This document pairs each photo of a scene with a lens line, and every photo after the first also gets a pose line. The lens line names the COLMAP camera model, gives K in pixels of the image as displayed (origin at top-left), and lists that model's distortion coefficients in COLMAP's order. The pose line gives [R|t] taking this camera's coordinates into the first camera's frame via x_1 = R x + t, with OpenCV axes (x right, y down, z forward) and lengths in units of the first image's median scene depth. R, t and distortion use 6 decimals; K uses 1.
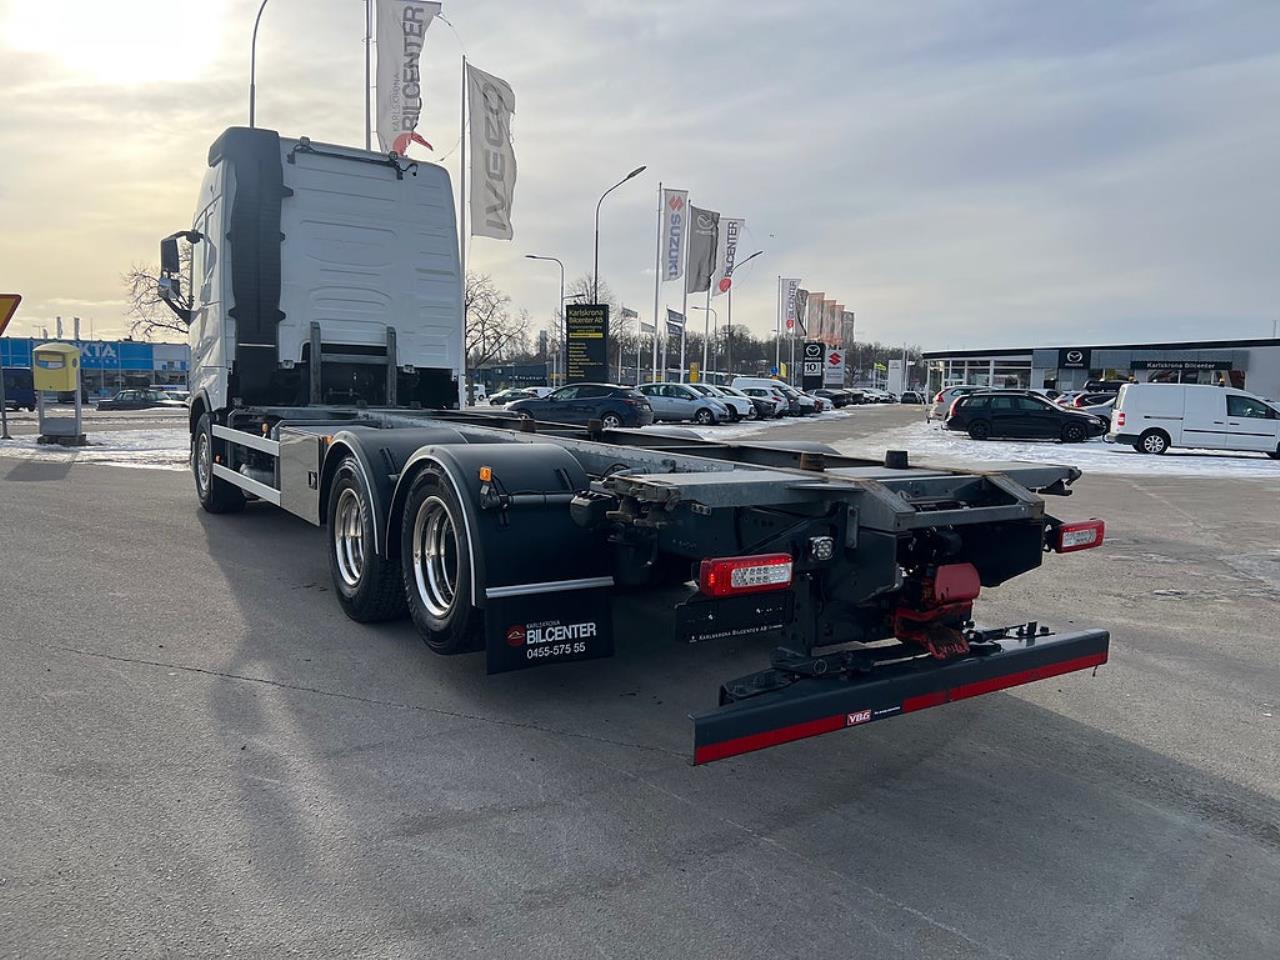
lens RADIAL K [[960.8, 0, 653.4], [0, 960.8, 462.2], [0, 0, 1]] dist [0.074423, -0.117490]
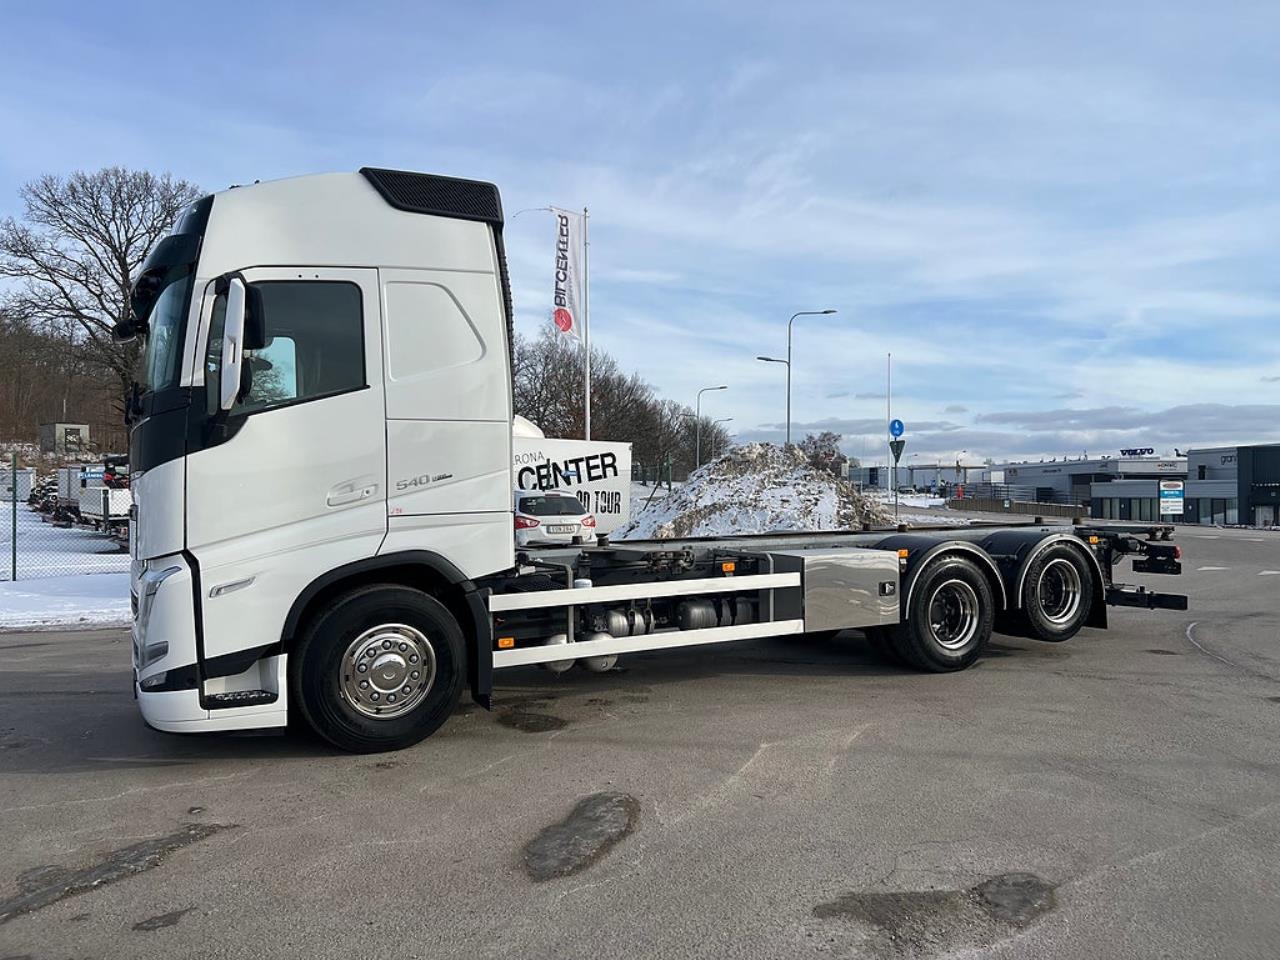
lens RADIAL K [[952.3, 0, 637.7], [0, 952.3, 488.7], [0, 0, 1]] dist [0.089982, -0.109995]
pose [[0.097778, -0.032371, 0.994682, -2.307250], [0.105255, 0.994202, 0.022009, -0.244606], [-0.989627, 0.102543, 0.100618, 1.699244]]
